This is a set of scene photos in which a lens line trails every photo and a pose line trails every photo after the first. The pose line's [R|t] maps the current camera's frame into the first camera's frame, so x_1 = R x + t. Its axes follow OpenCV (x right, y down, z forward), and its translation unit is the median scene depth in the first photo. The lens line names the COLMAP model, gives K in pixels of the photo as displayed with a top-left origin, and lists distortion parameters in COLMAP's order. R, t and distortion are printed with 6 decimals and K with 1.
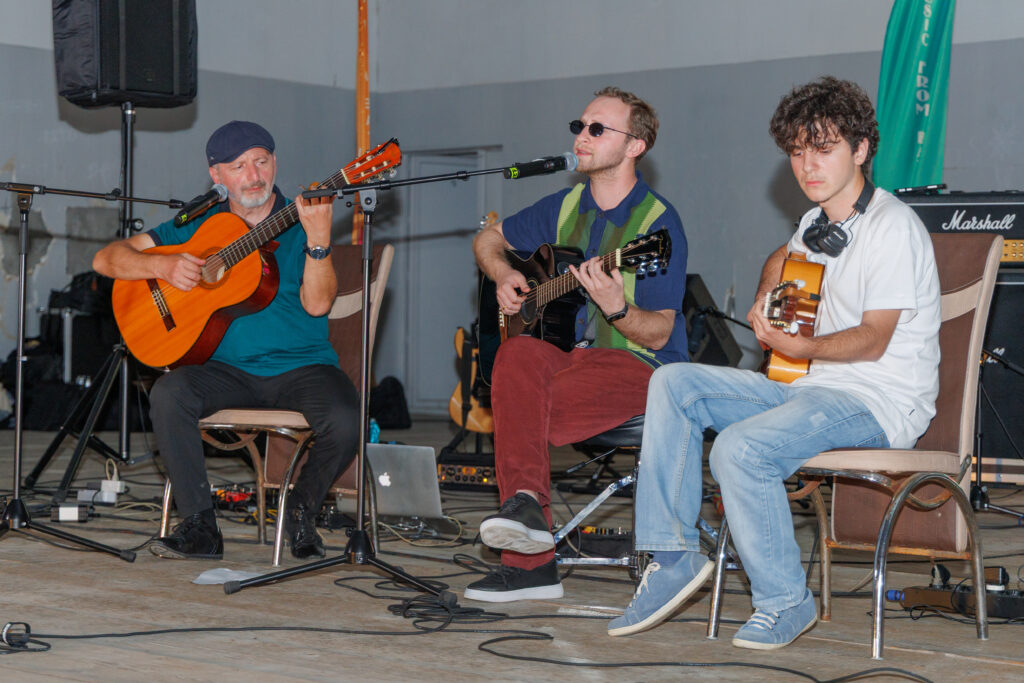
lens RADIAL K [[1844.3, 0, 512.0], [0, 1844.3, 341.5], [0, 0, 1]] dist [0.042652, -0.051997]
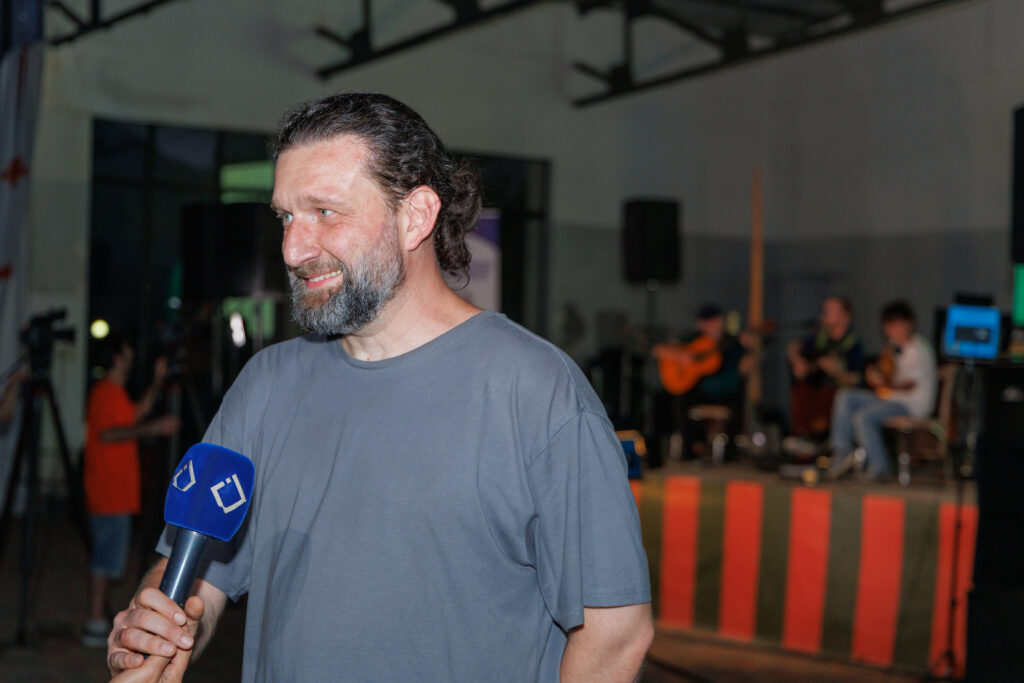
lens RADIAL K [[1987.0, 0, 512.0], [0, 1987.0, 341.5], [0, 0, 1]] dist [-0.001522, -0.003612]
pose [[0.965297, 0.021544, -0.260265, 0.371637], [-0.034697, 0.998336, -0.046051, 0.090880], [0.258840, 0.053483, 0.964438, -2.090076]]
